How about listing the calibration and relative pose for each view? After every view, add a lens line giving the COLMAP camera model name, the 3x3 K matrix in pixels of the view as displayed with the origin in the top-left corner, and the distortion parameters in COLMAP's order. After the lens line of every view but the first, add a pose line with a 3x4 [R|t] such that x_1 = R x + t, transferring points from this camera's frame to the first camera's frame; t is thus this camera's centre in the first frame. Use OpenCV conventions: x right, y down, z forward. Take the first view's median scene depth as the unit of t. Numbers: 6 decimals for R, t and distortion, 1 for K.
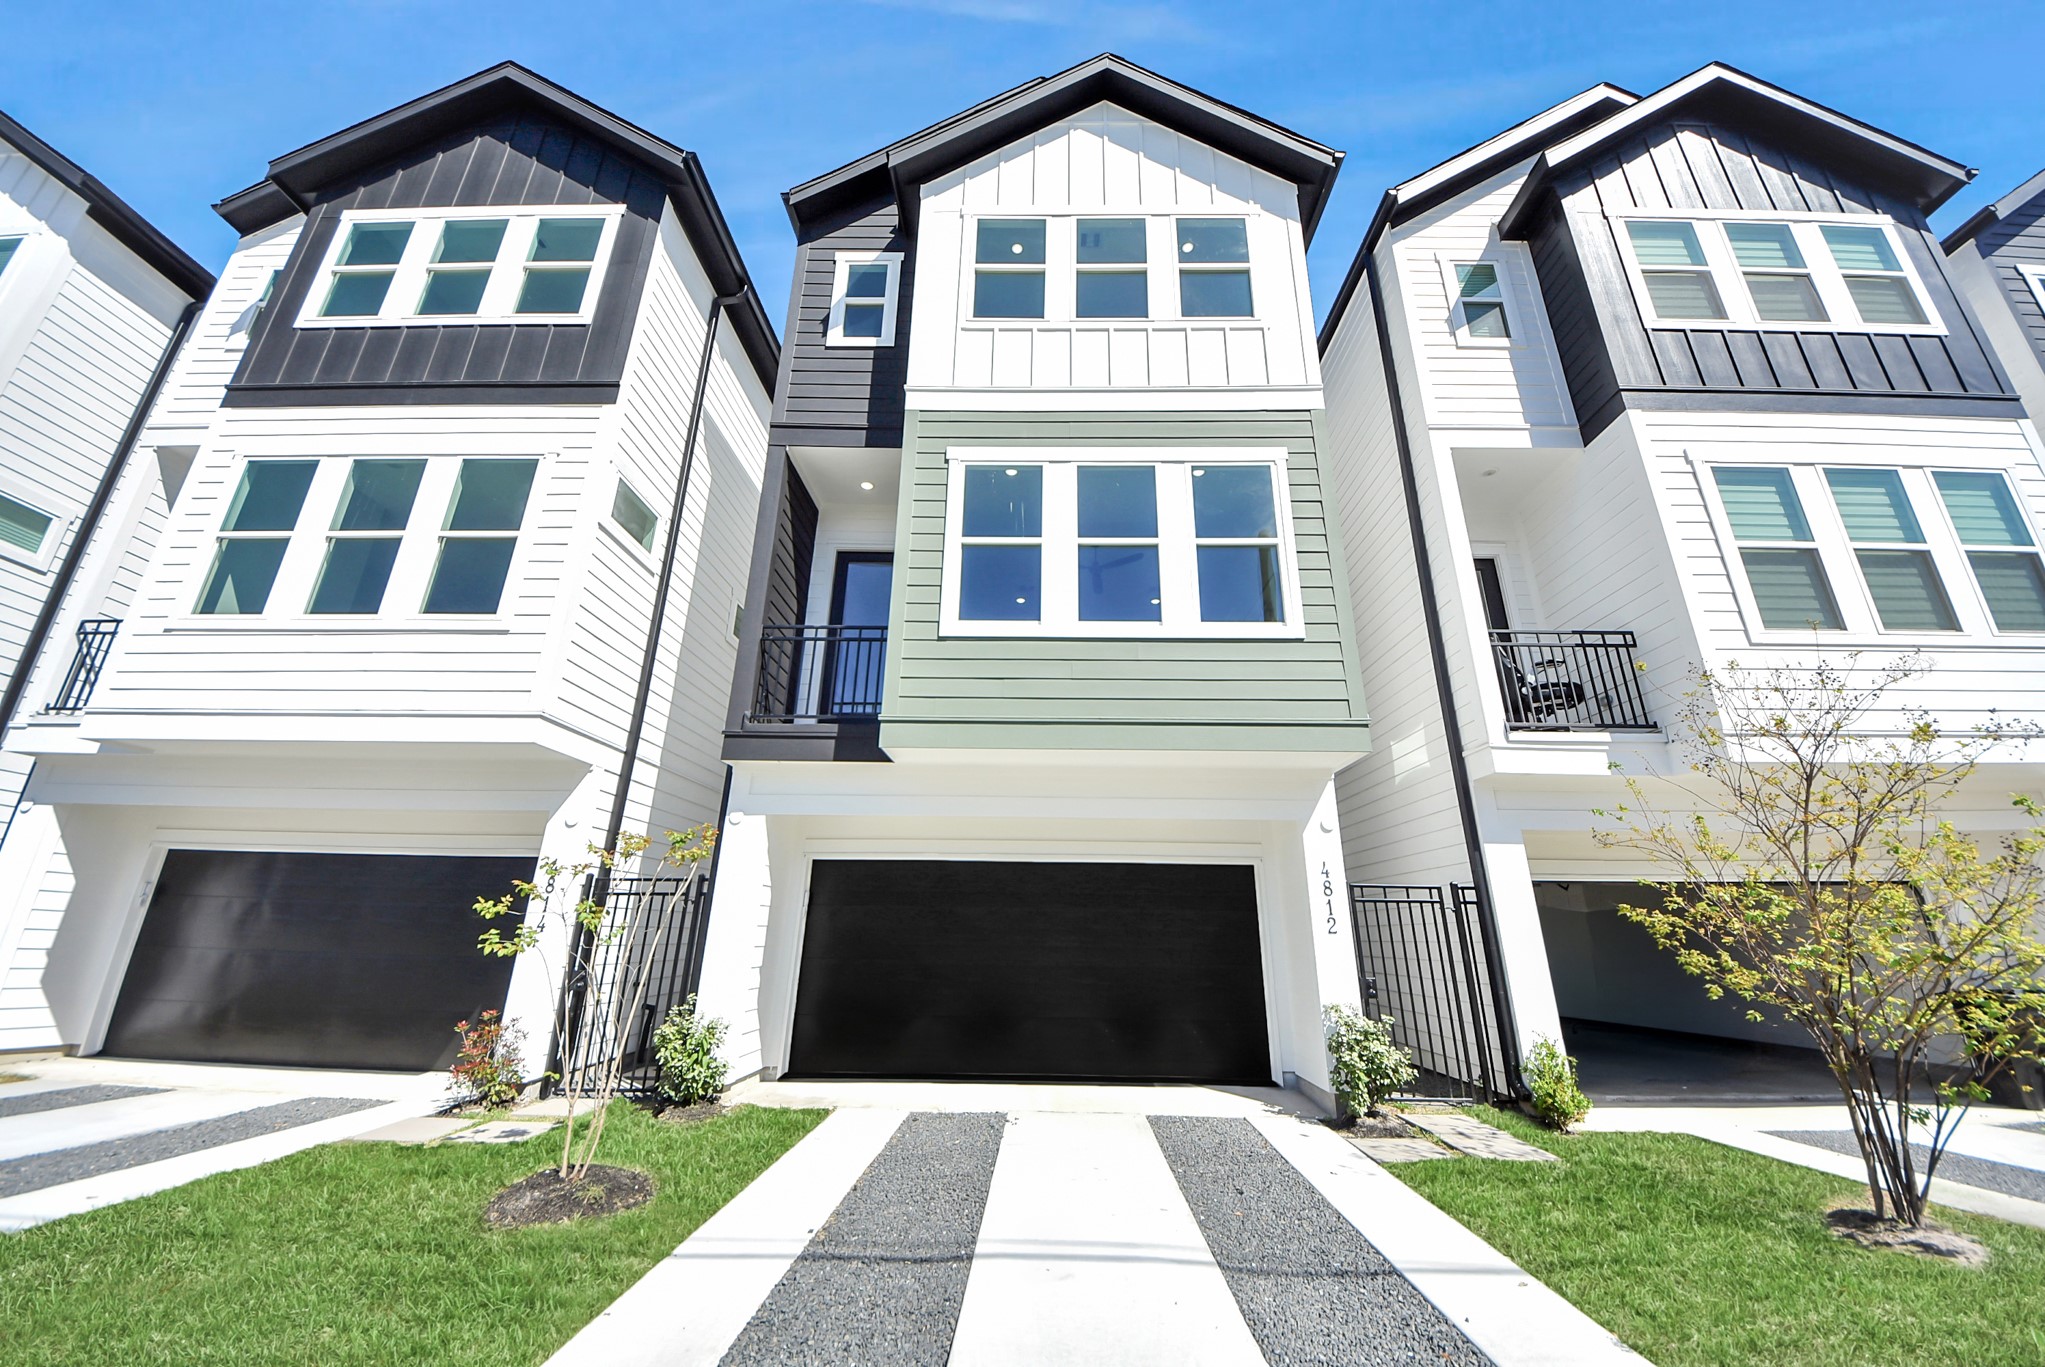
lens RADIAL K [[742.8, 0, 1155.4], [0, 742.8, 686.0], [0, 0, 1]] dist [-0.010289, -0.004438]
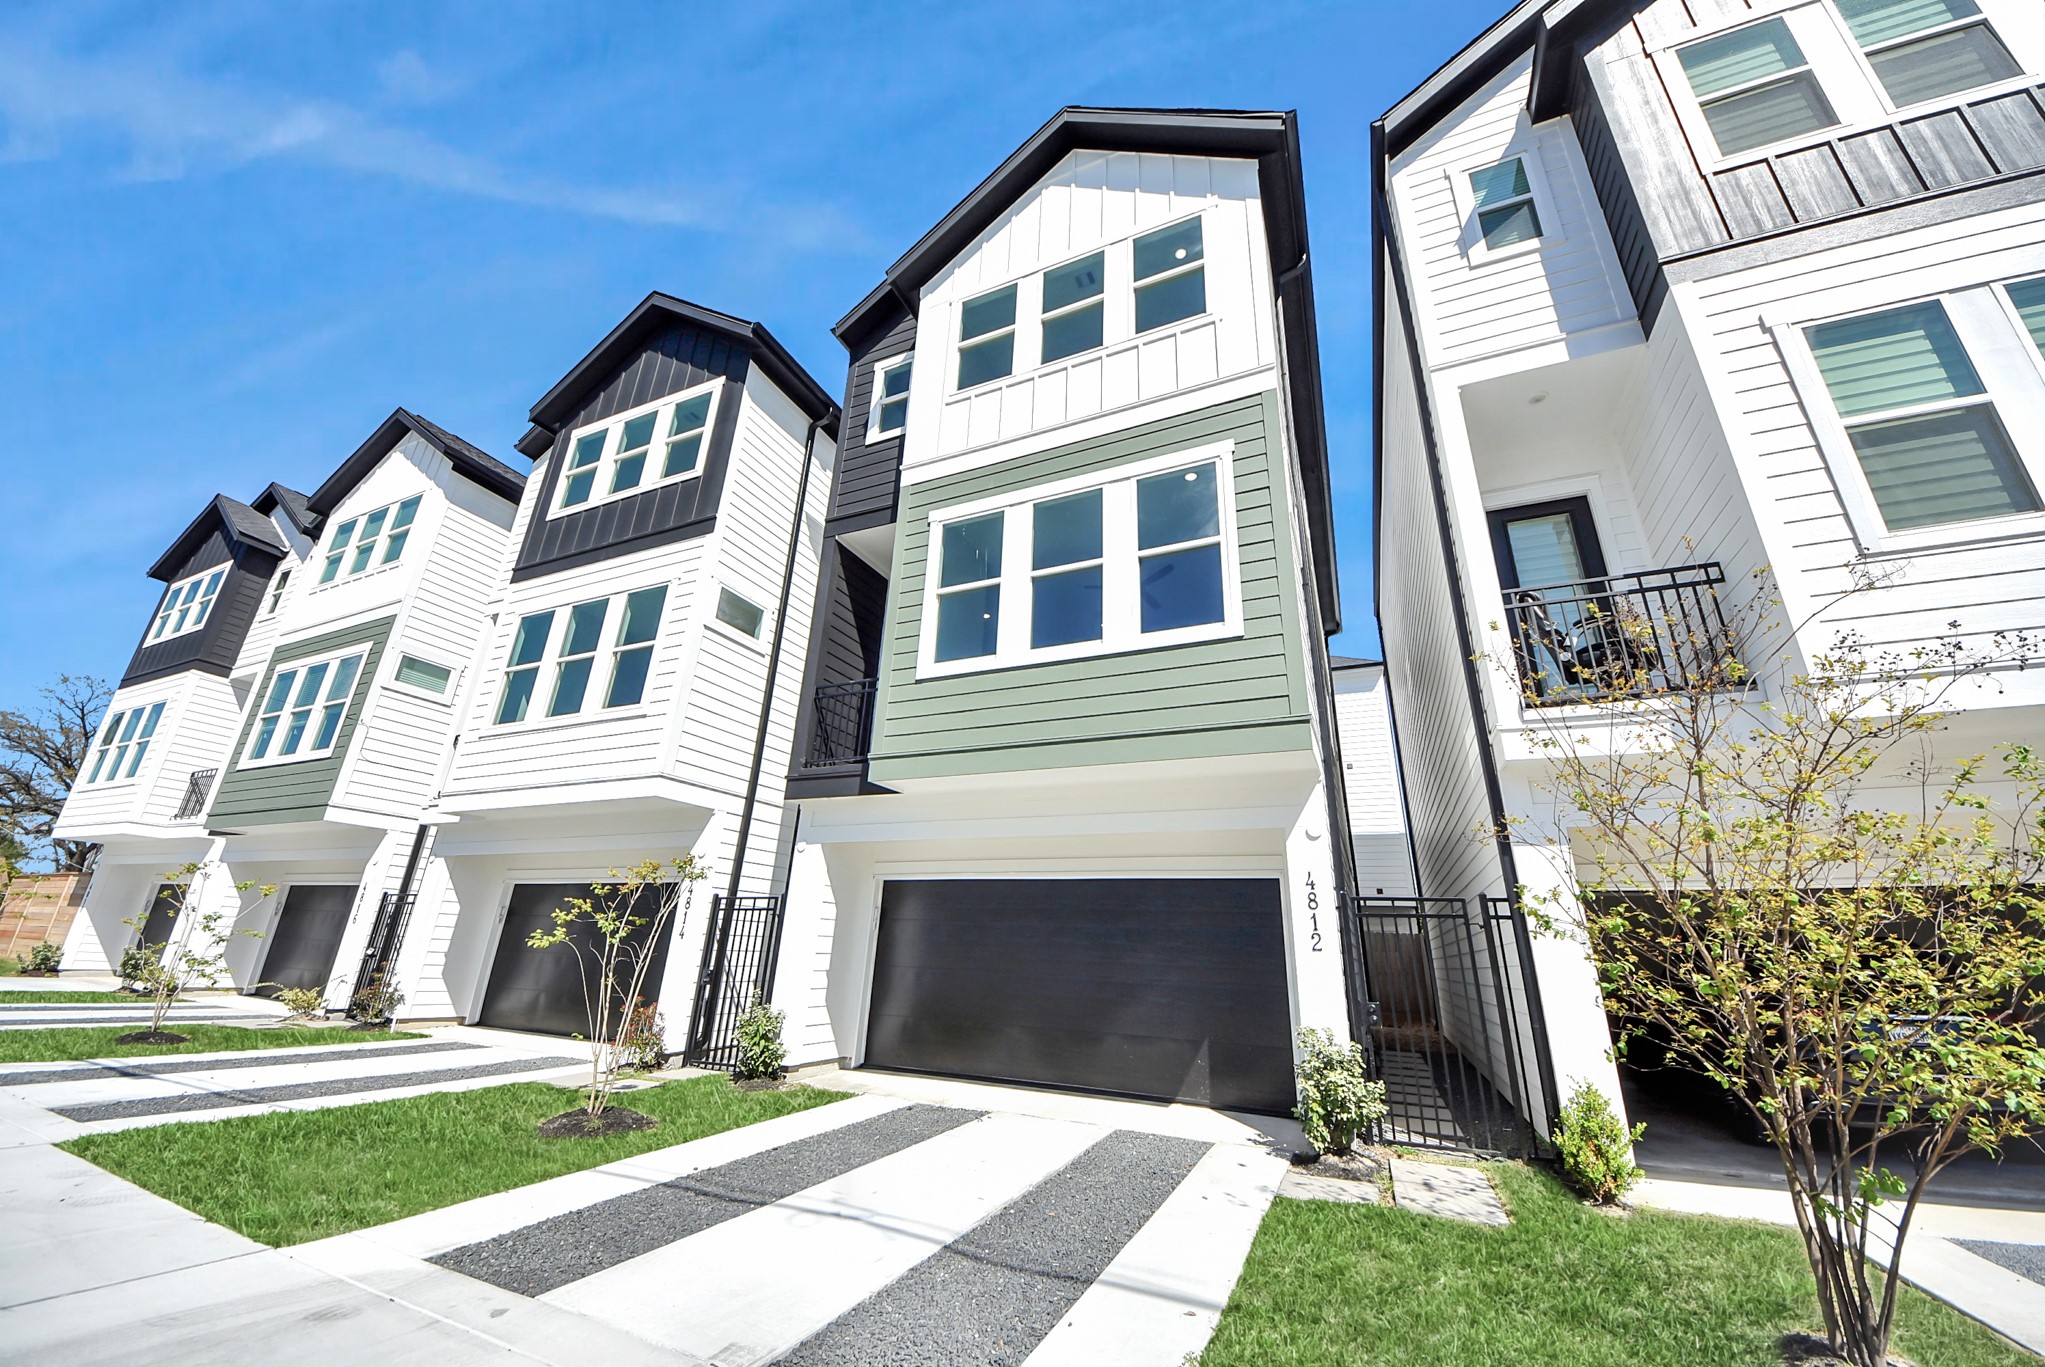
lens RADIAL K [[742.8, 0, 1029.7], [0, 742.8, 680.2], [0, 0, 1]] dist [-0.010289, -0.004438]
pose [[0.913350, -0.121936, -0.388488, 0.267096], [0.108536, 0.992494, -0.056347, 0.013412], [0.392443, 0.009300, 0.919730, 0.016179]]
